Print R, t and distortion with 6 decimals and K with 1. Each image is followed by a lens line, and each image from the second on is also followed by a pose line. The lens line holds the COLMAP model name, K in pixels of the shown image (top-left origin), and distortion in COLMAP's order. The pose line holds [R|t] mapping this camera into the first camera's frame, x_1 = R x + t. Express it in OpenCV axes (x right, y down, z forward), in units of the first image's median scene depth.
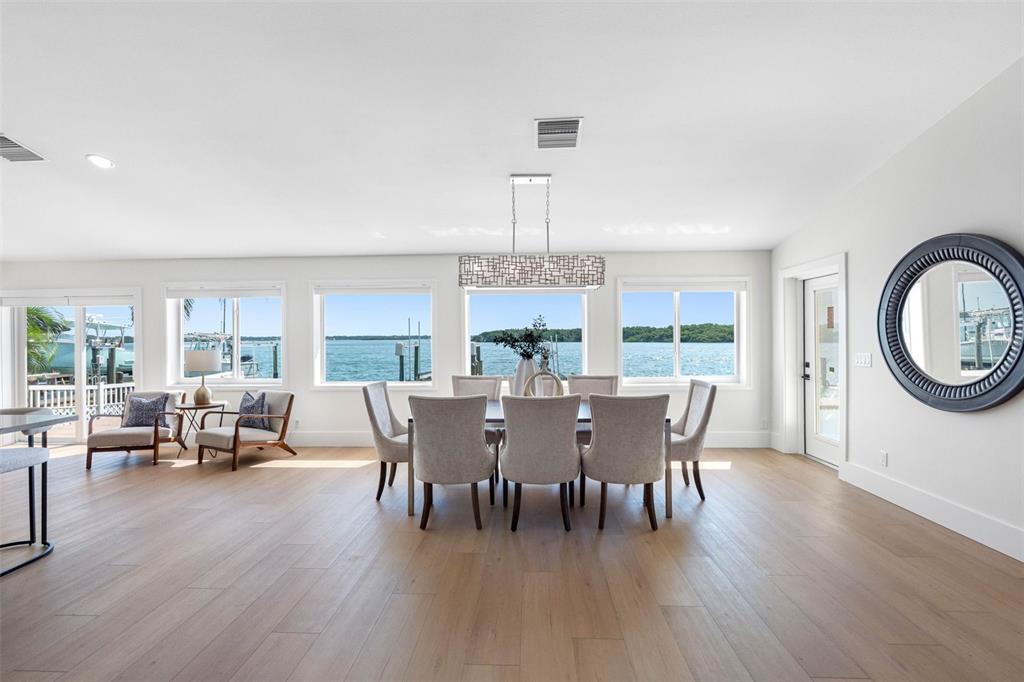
lens RADIAL K [[454.2, 0, 510.1], [0, 454.2, 339.6], [0, 0, 1]] dist [-0.009099, 0.000281]
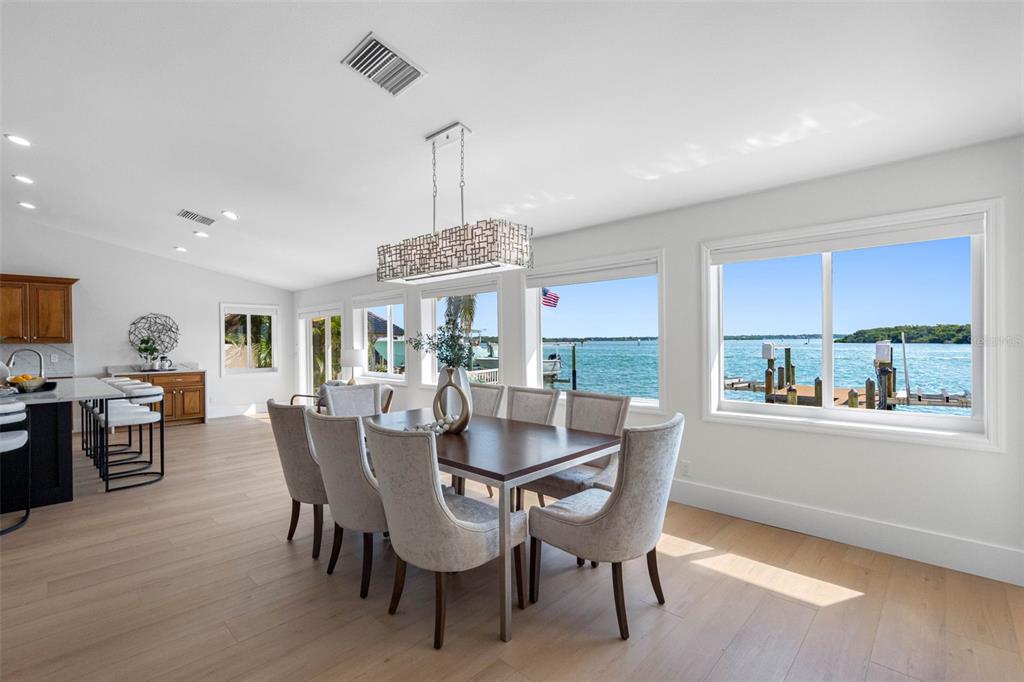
lens RADIAL K [[454.2, 0, 510.1], [0, 454.2, 339.6], [0, 0, 1]] dist [-0.009099, 0.000281]
pose [[0.751107, -0.001971, -0.660178, 0.667939], [0.001250, 0.999998, -0.001563, -0.001965], [0.660180, 0.000349, 0.751108, 0.505666]]
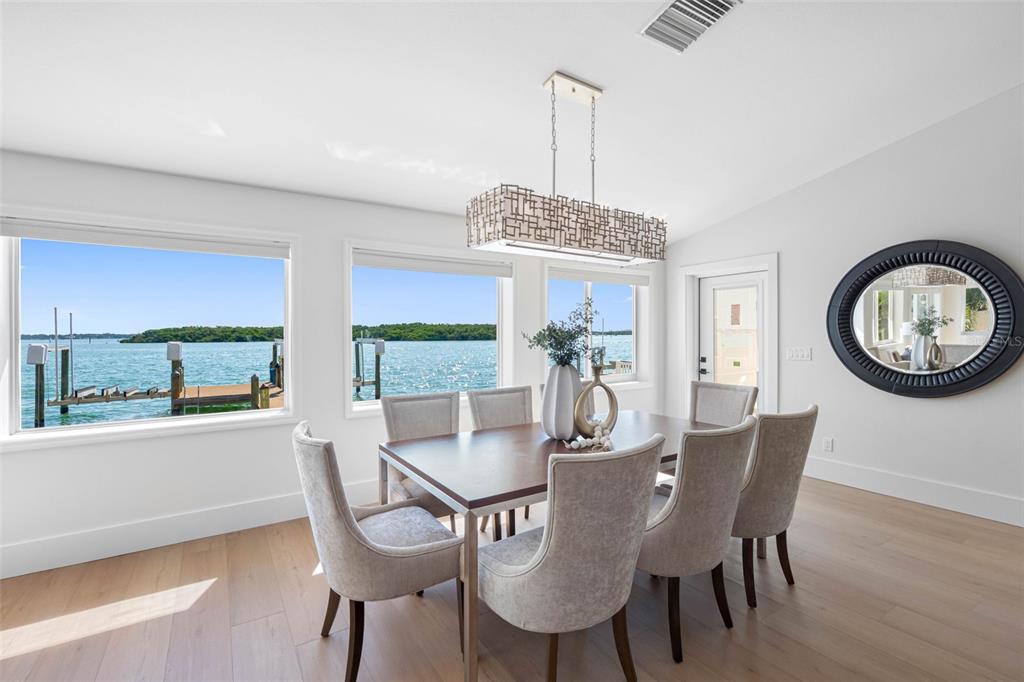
lens RADIAL K [[454.2, 0, 510.1], [0, 454.2, 339.6], [0, 0, 1]] dist [-0.009099, 0.000281]
pose [[0.815348, -0.006766, 0.578932, -0.424229], [0.005449, 0.999977, 0.004013, 0.003767], [-0.578946, -0.000118, 0.815366, 0.545459]]
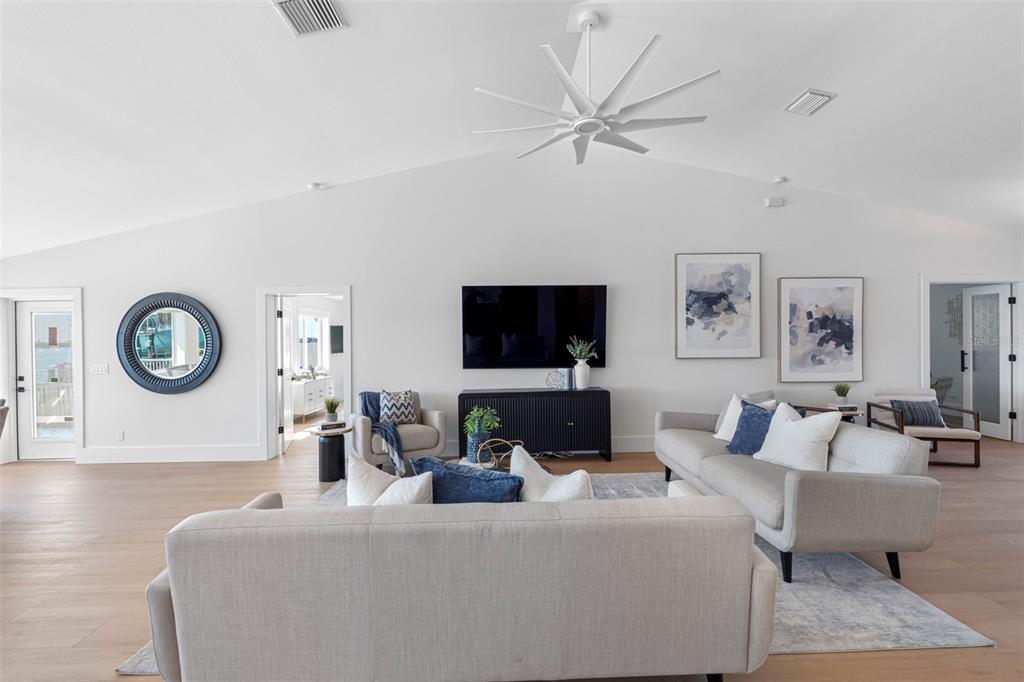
lens RADIAL K [[454.2, 0, 510.1], [0, 454.2, 339.6], [0, 0, 1]] dist [-0.009099, 0.000281]
pose [[-0.073576, 0.007526, 0.997261, -0.707811], [0.021296, 0.999755, -0.005973, -0.009717], [-0.997062, 0.020798, -0.073718, -0.148418]]
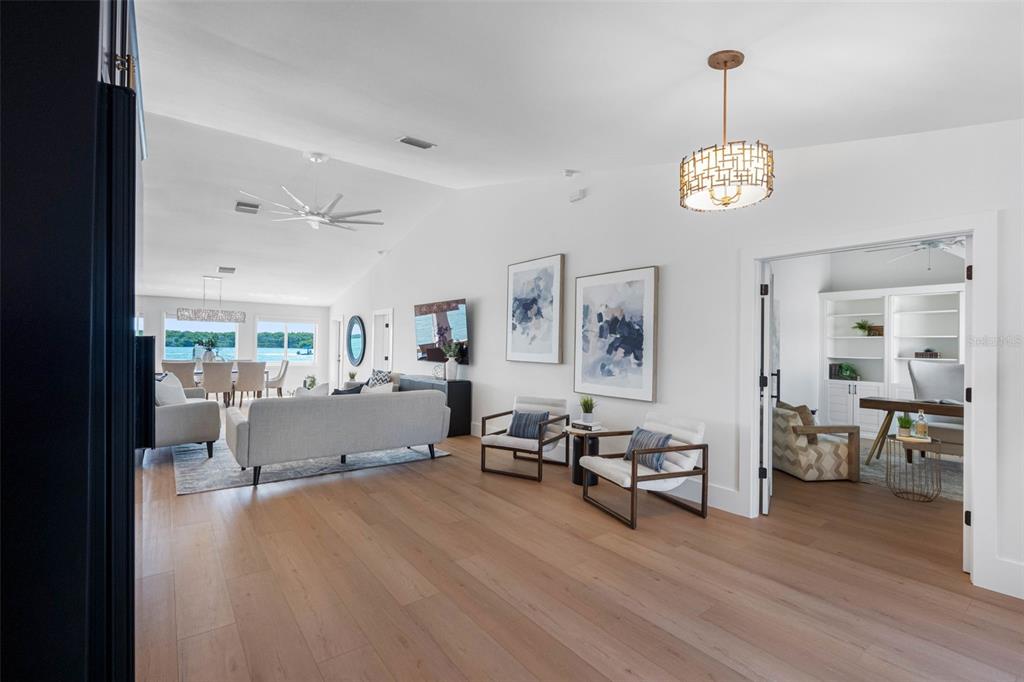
lens RADIAL K [[454.2, 0, 510.1], [0, 454.2, 339.6], [0, 0, 1]] dist [-0.009099, 0.000281]
pose [[0.758798, 0.026899, 0.650770, -0.333398], [-0.014419, 0.999596, -0.024504, 0.018907], [-0.651166, 0.009210, 0.758879, -2.000147]]
